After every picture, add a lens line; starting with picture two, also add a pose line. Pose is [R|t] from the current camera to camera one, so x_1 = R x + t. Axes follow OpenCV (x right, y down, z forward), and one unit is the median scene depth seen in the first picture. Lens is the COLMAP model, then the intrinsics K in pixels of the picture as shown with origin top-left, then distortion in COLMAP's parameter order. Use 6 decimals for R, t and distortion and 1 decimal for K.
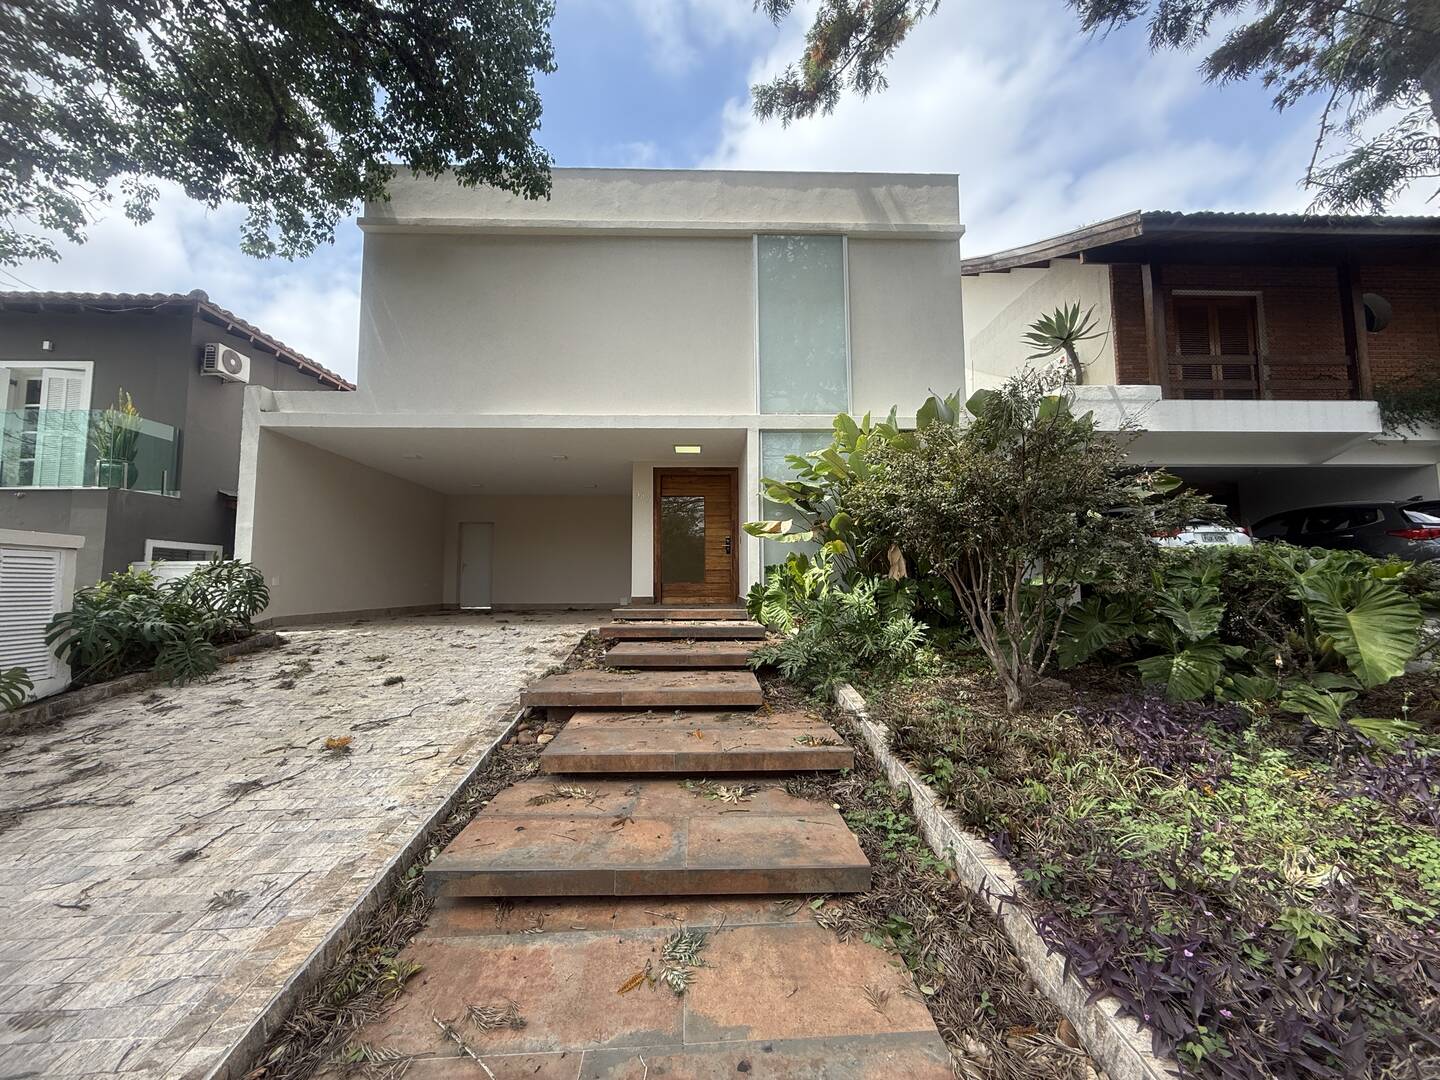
lens RADIAL K [[578.7, 0, 718.9], [0, 578.7, 536.4], [0, 0, 1]] dist [0.001022, 0.000221]
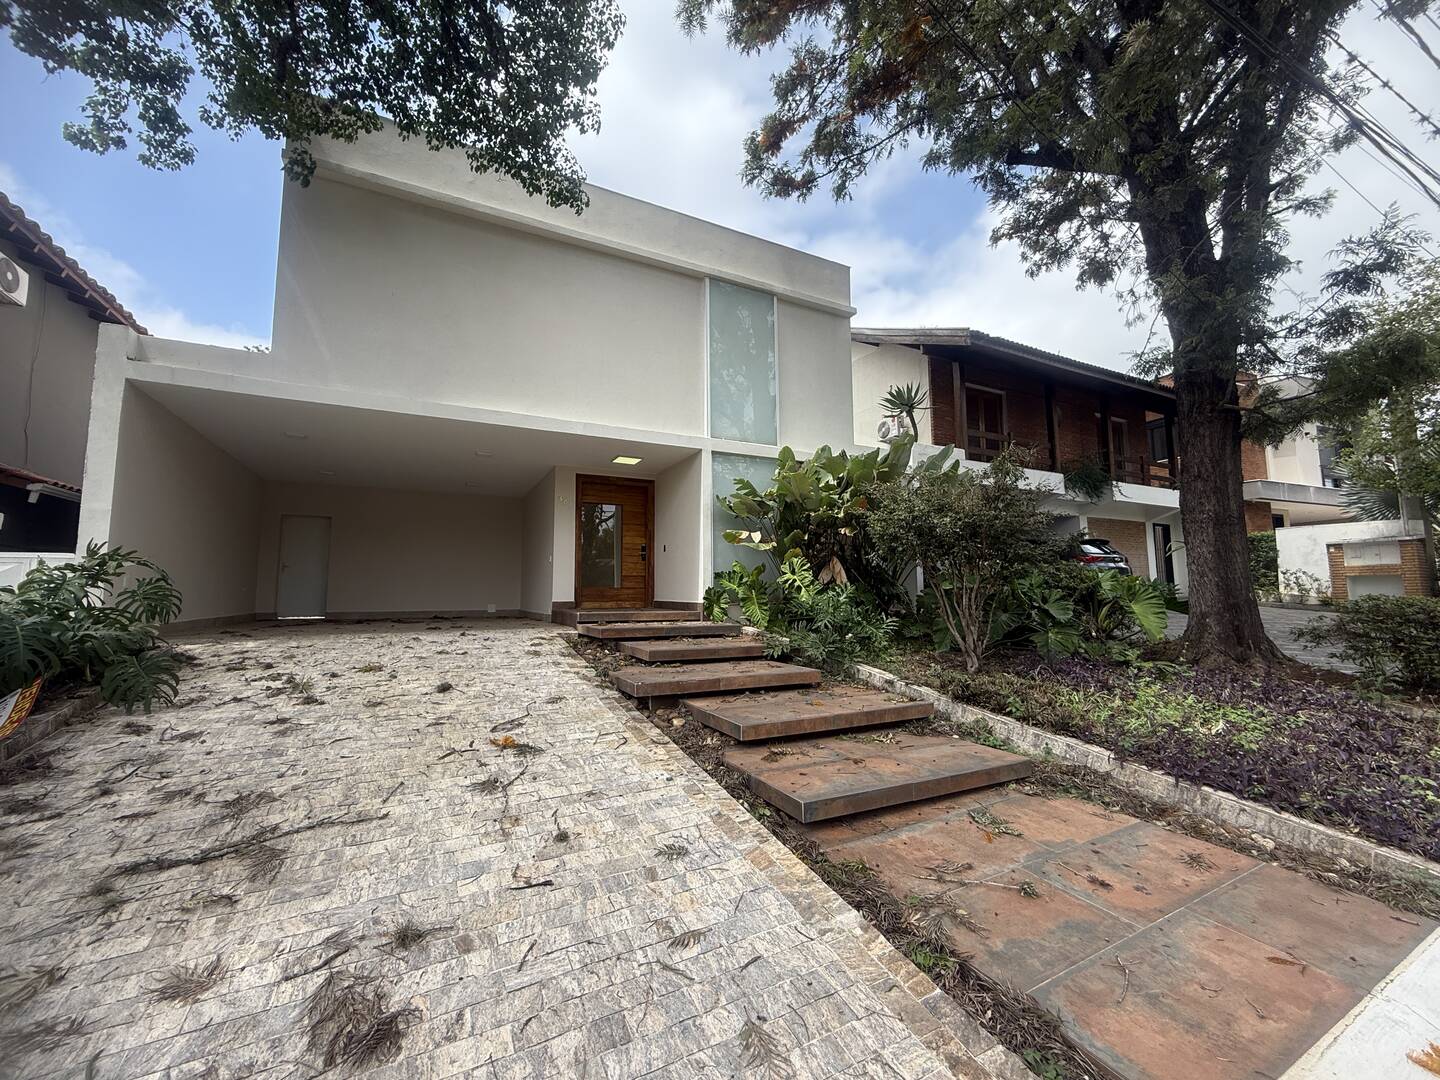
lens RADIAL K [[578.7, 0, 713.8], [0, 578.7, 540.0], [0, 0, 1]] dist [0.001022, 0.000221]
pose [[0.904815, 0.040317, 0.423891, -0.403266], [-0.036167, 0.999187, -0.017834, 0.008524], [-0.424265, 0.000805, 0.905538, -0.023965]]
